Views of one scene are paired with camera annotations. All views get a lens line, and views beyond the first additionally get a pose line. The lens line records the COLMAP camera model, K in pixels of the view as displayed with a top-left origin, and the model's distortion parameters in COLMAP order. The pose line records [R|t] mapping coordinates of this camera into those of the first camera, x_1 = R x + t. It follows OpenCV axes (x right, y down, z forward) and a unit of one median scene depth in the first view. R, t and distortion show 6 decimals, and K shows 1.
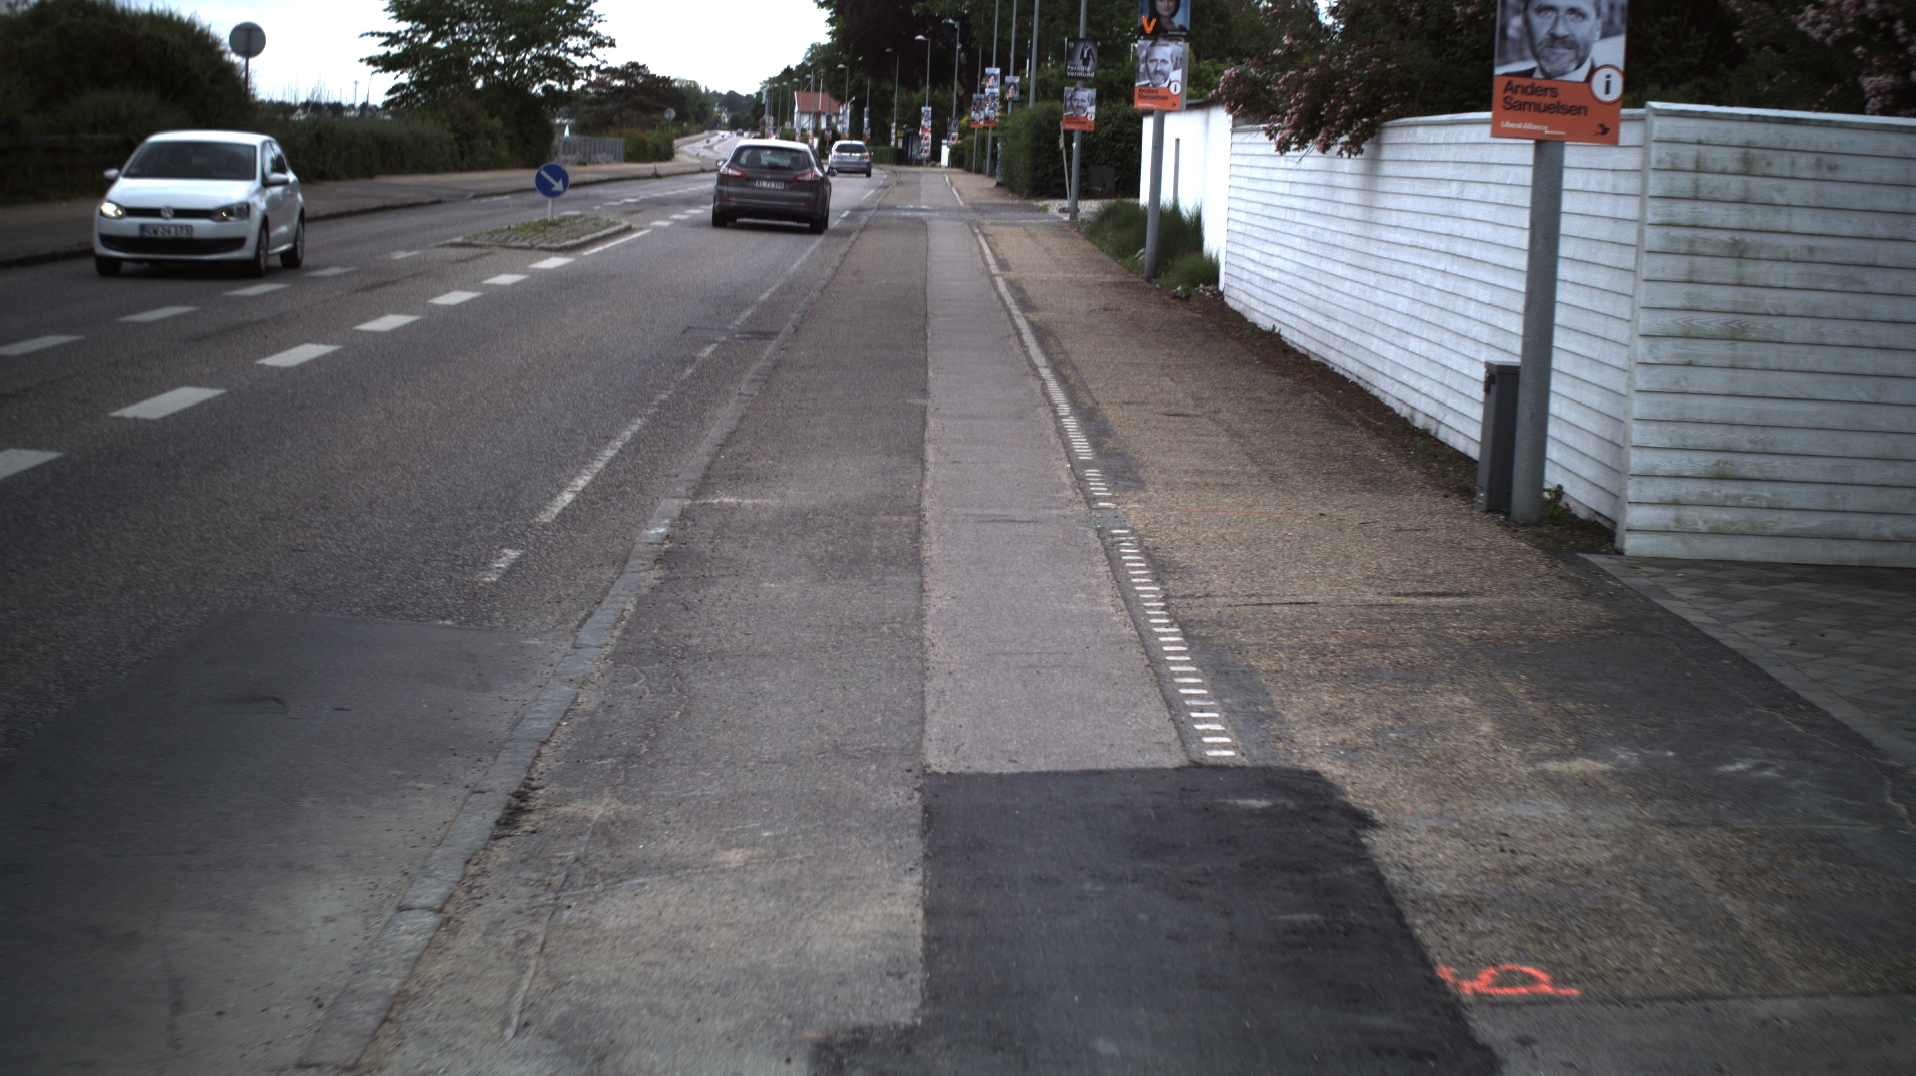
lens RADIAL K [[3208.1, 0, 958.0], [0, 3208.1, 538.0], [0, 0, 1]] dist [-0.322892, 0.547875]
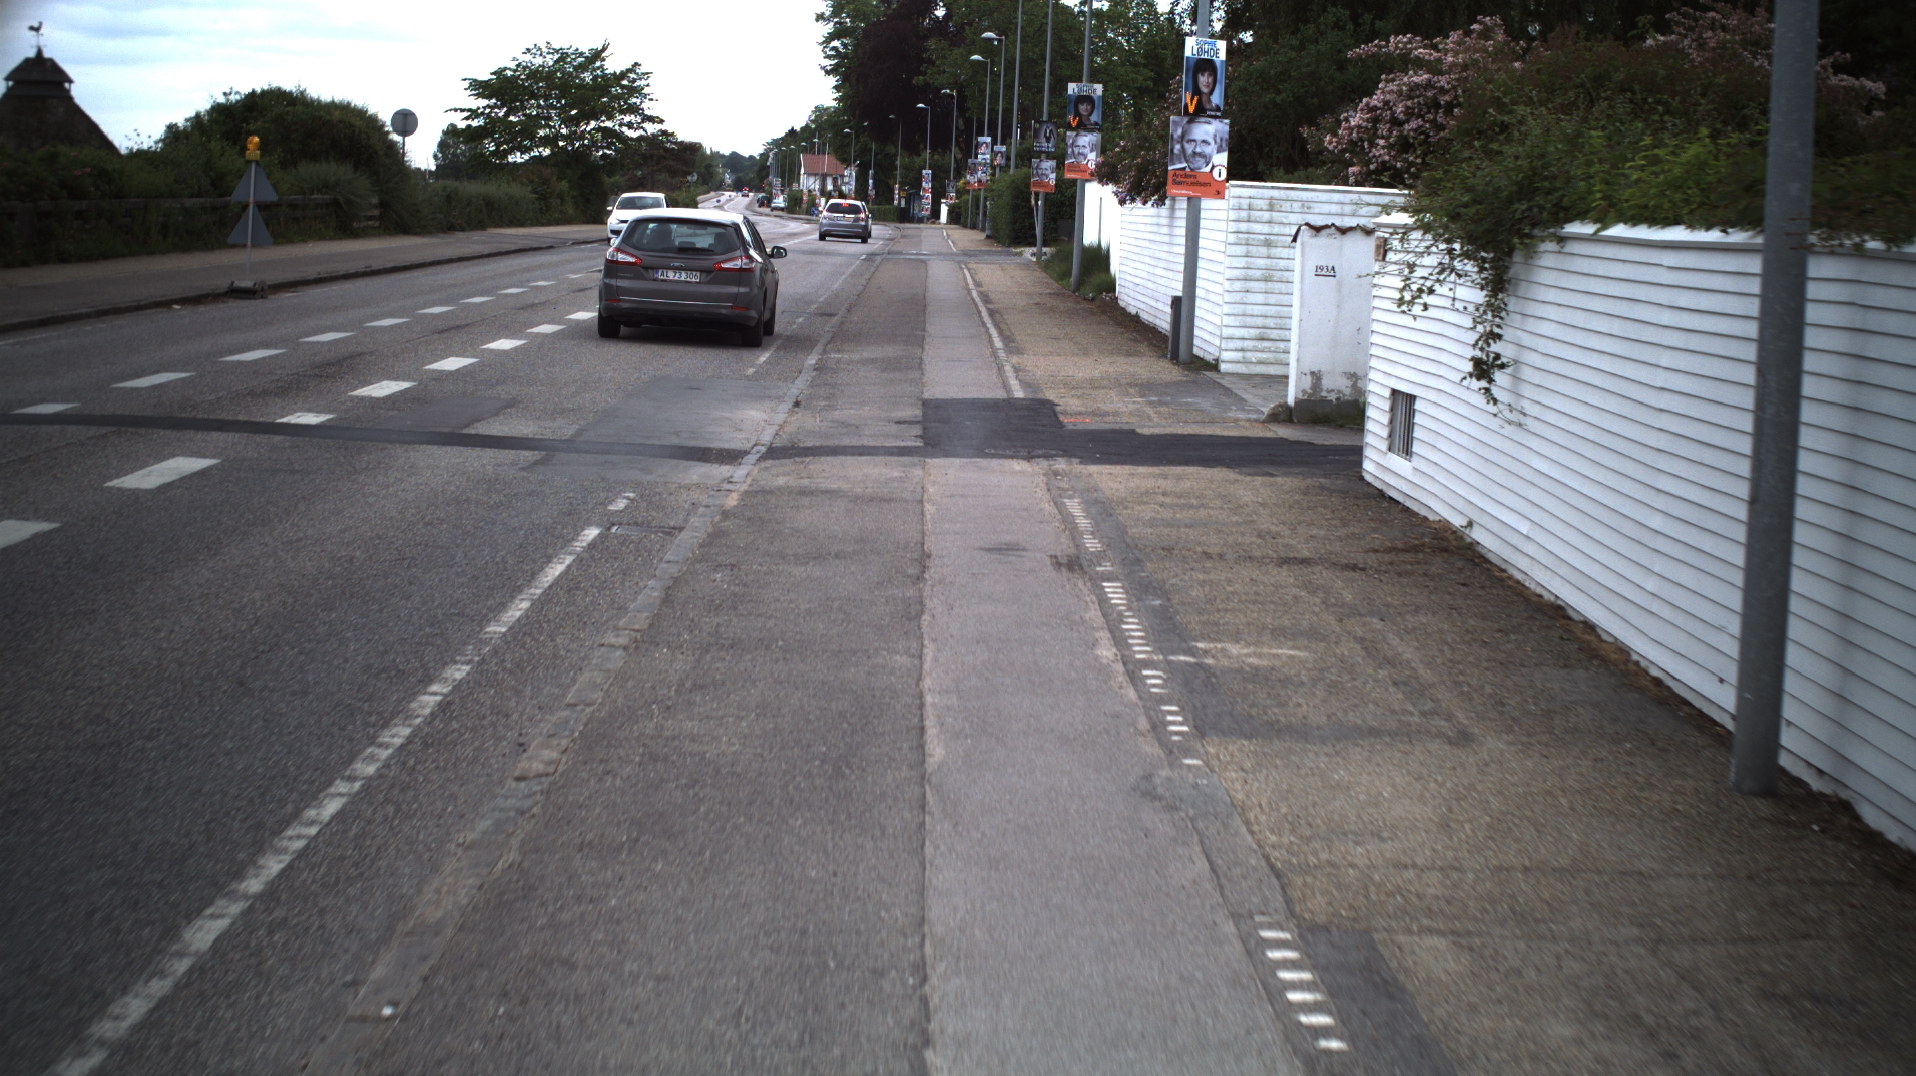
lens RADIAL K [[3208.1, 0, 958.0], [0, 3208.1, 538.0], [0, 0, 1]] dist [-0.322892, 0.547875]
pose [[0.999997, -0.002467, -0.000598, 0.007927], [0.002455, 0.999825, -0.018550, 0.083645], [0.000644, 0.018549, 0.999828, -0.668929]]
